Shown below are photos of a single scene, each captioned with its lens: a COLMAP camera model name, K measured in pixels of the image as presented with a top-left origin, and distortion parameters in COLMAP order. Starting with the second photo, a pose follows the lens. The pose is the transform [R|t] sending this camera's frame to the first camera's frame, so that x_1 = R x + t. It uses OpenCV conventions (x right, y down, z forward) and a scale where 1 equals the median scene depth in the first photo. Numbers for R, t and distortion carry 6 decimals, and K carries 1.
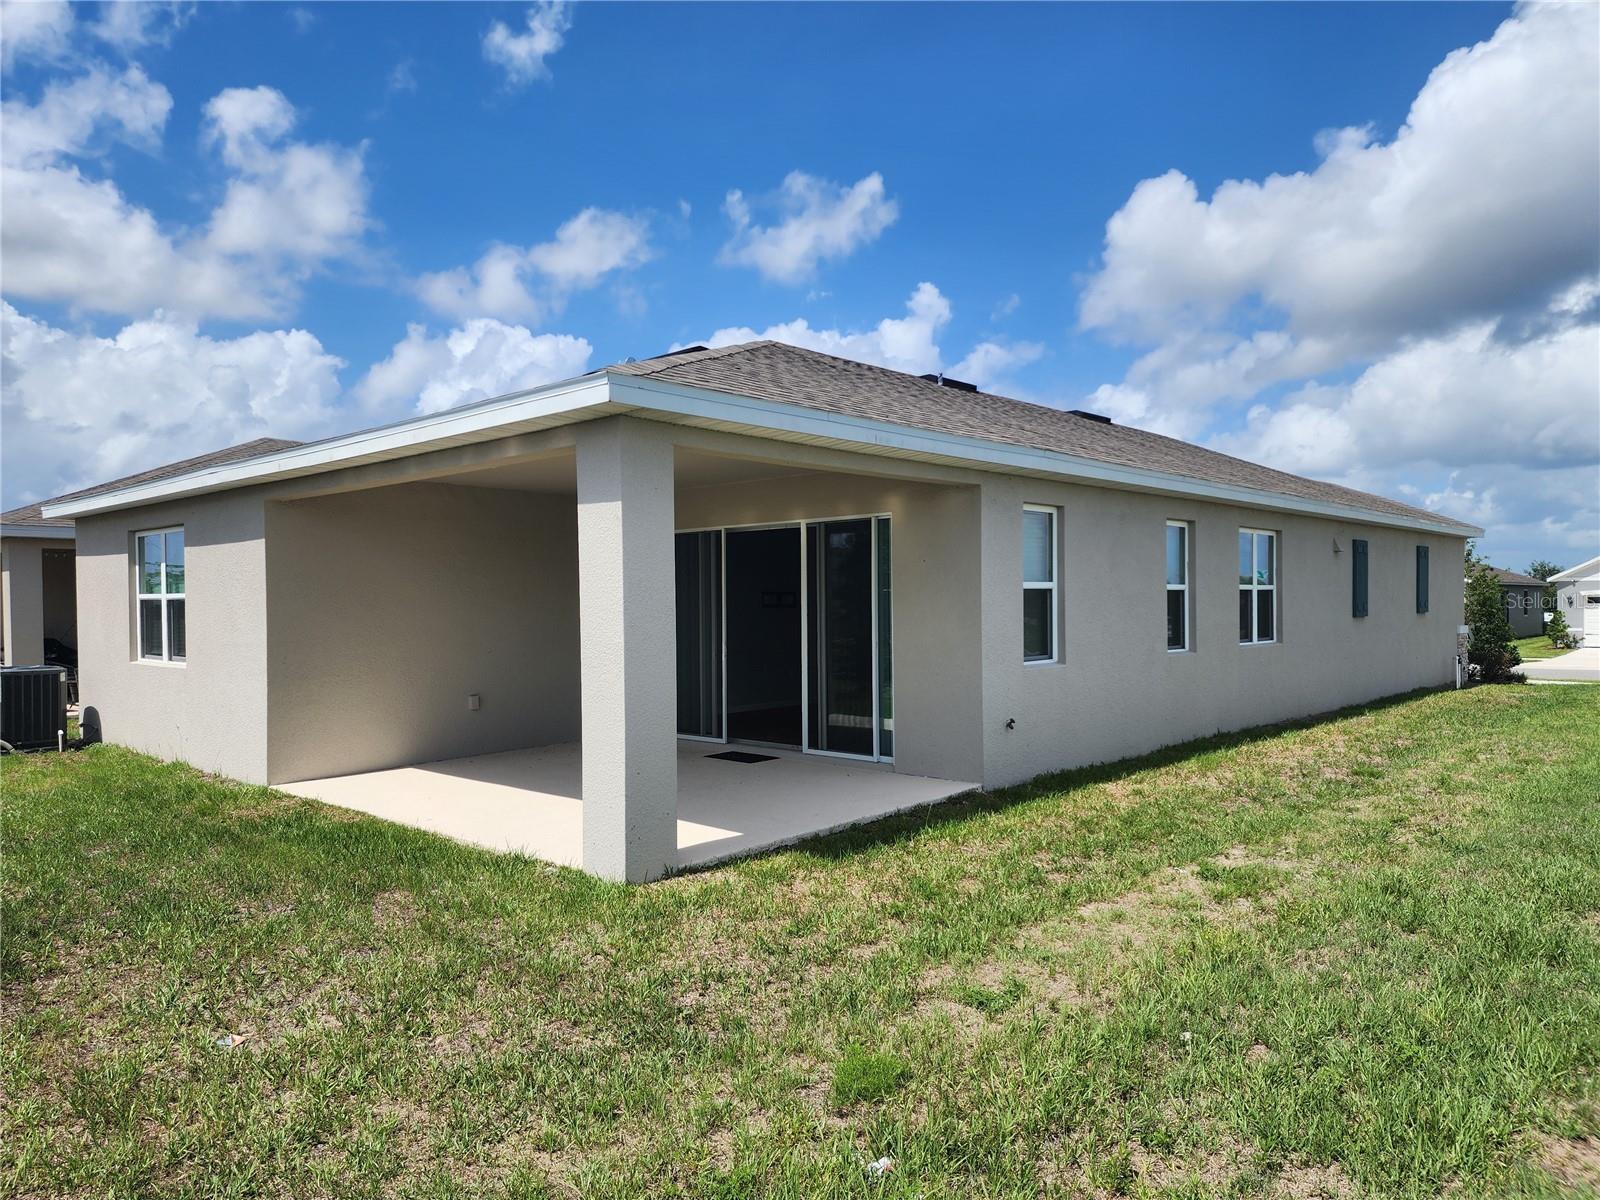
lens RADIAL K [[1096.3, 0, 805.9], [0, 1096.3, 633.5], [0, 0, 1]] dist [0.132263, -0.090493]
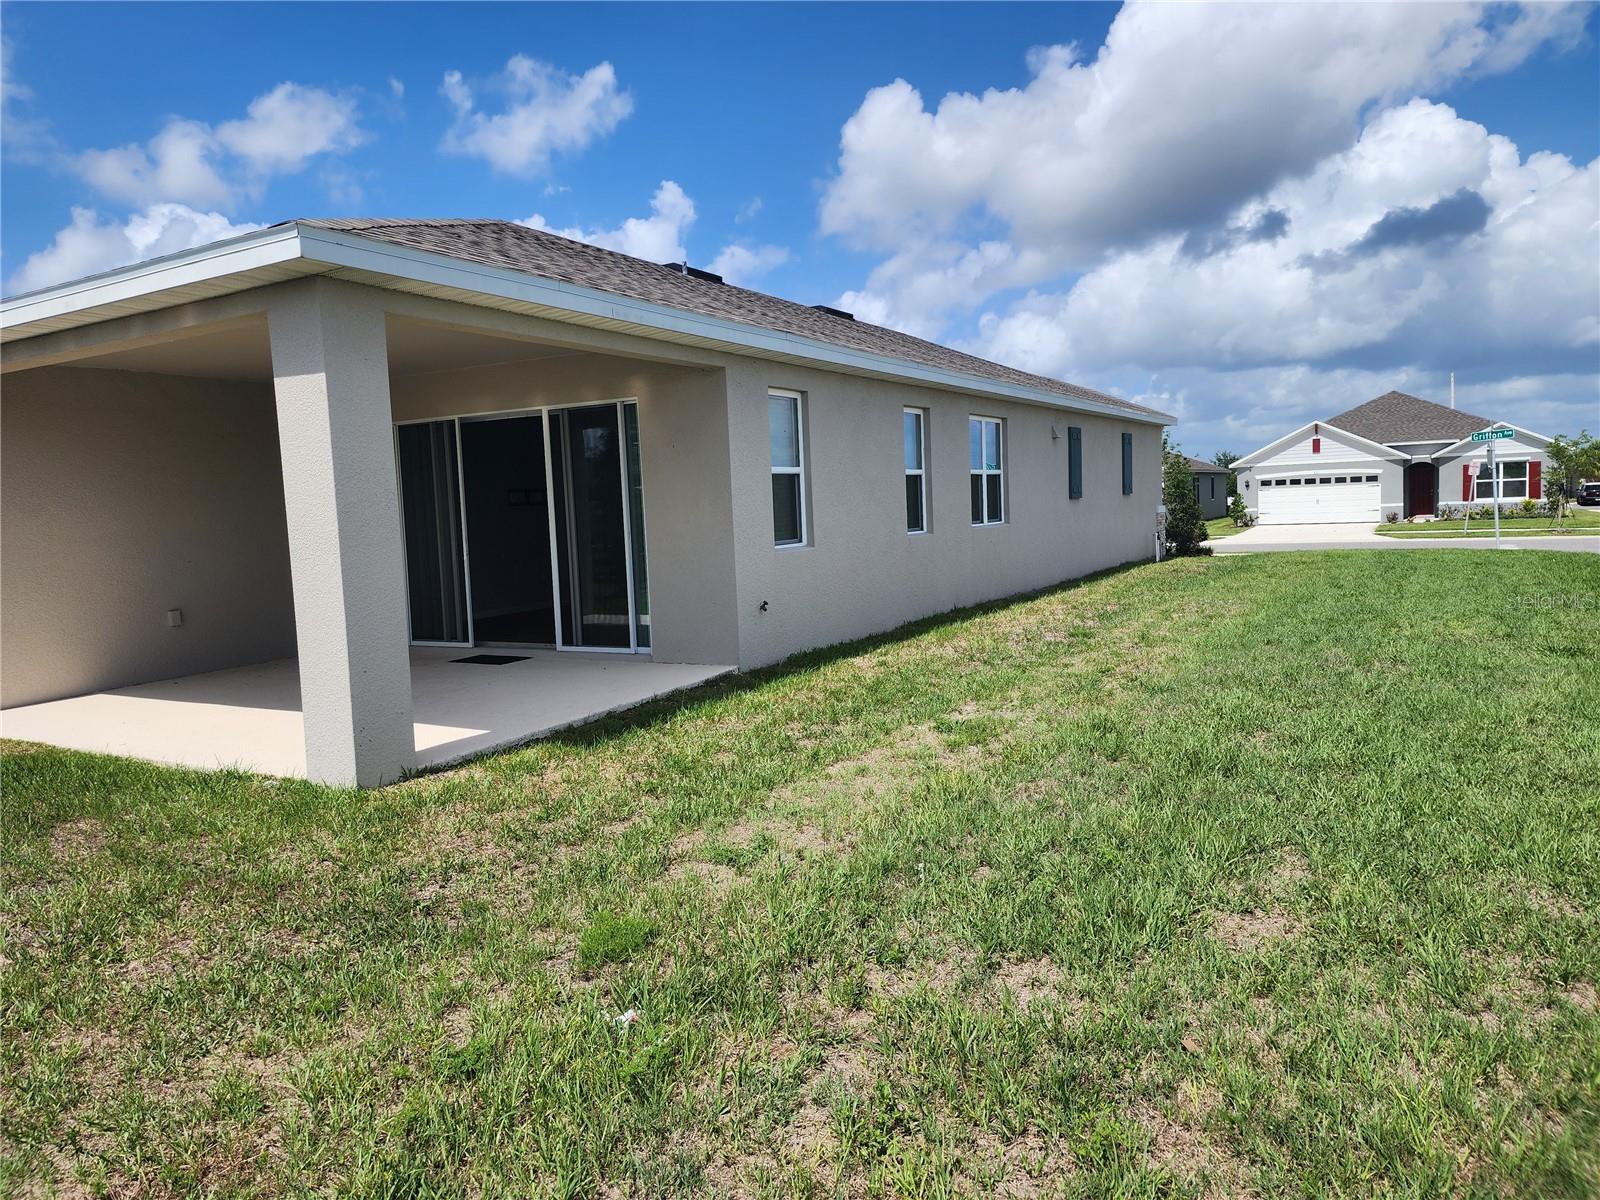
lens RADIAL K [[1089.4, 0, 786.6], [0, 1089.4, 600.6], [0, 0, 1]] dist [0.138360, -0.095546]
pose [[0.979551, -0.056228, 0.193179, 0.017761], [0.046021, 0.997317, 0.056931, 0.026934], [-0.195862, -0.046876, 0.979510, 0.012356]]
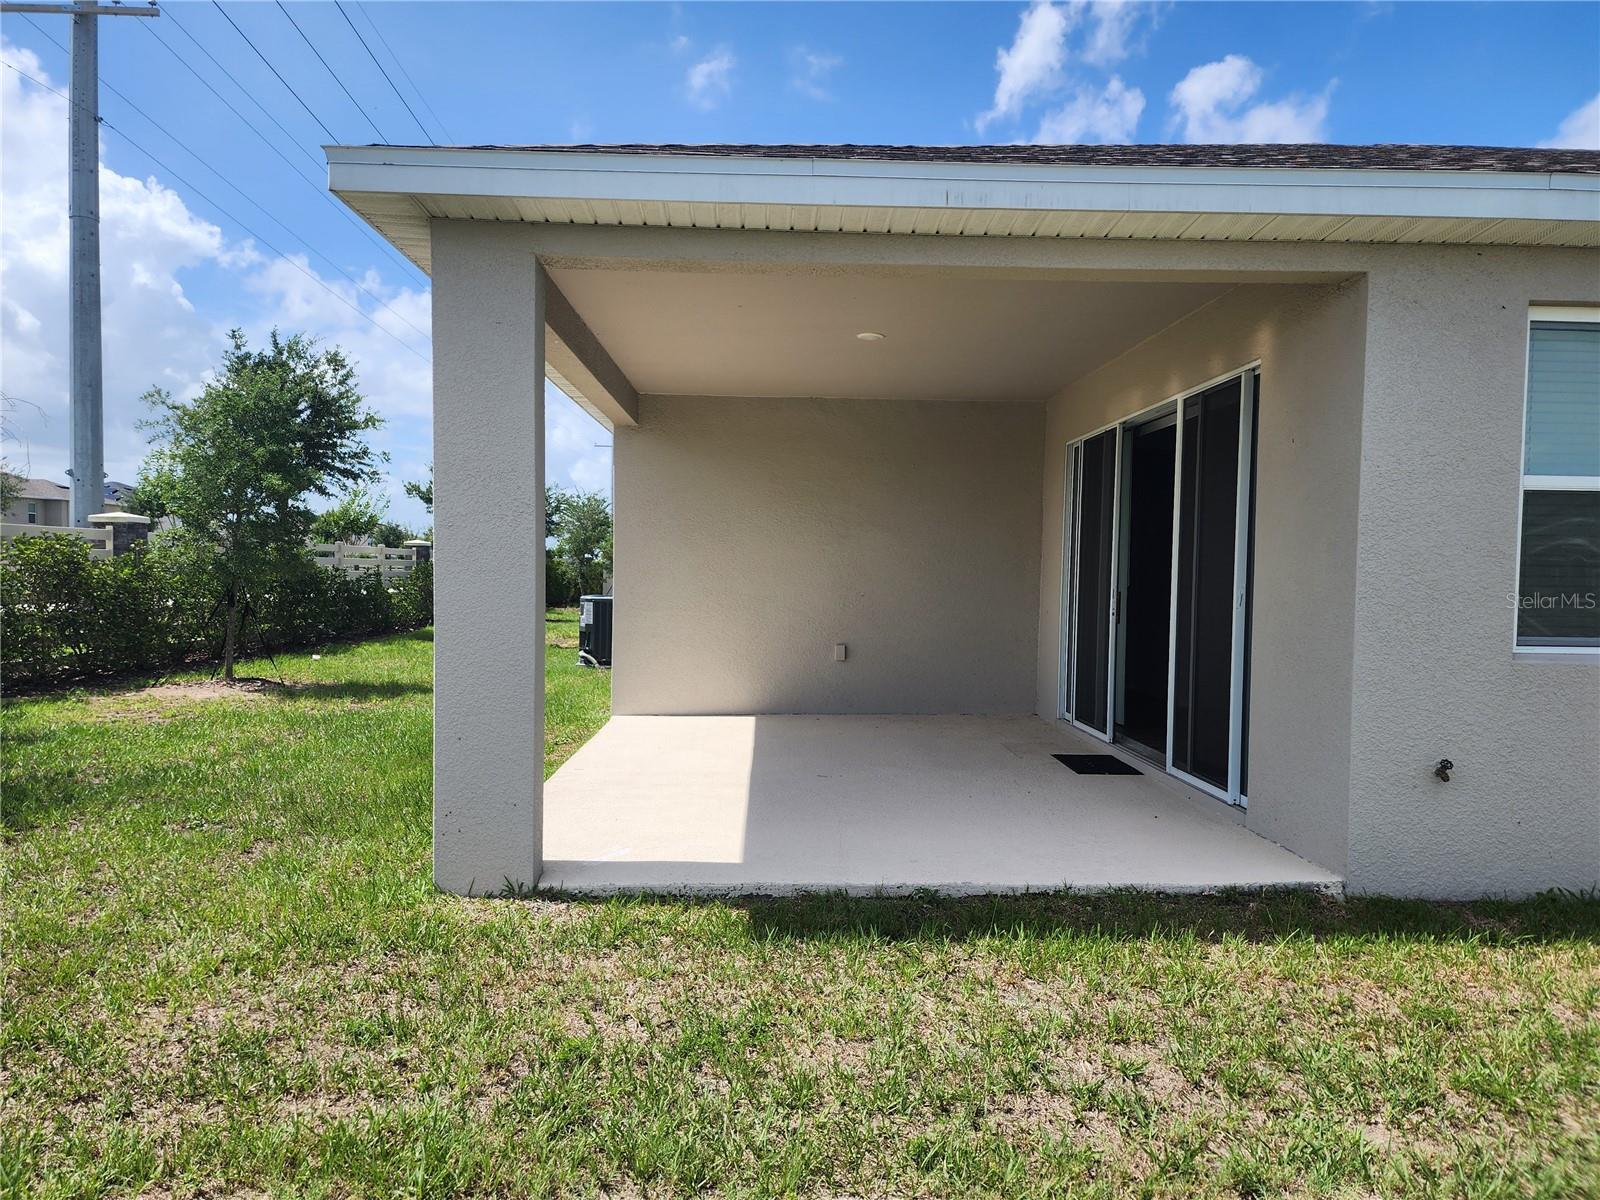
lens RADIAL K [[1096.3, 0, 805.9], [0, 1096.3, 633.5], [0, 0, 1]] dist [0.132263, -0.090493]
pose [[0.689358, 0.060639, -0.721878, 0.431059], [-0.041484, 0.998160, 0.044232, 0.015390], [0.723232, -0.000545, 0.690605, 0.568686]]
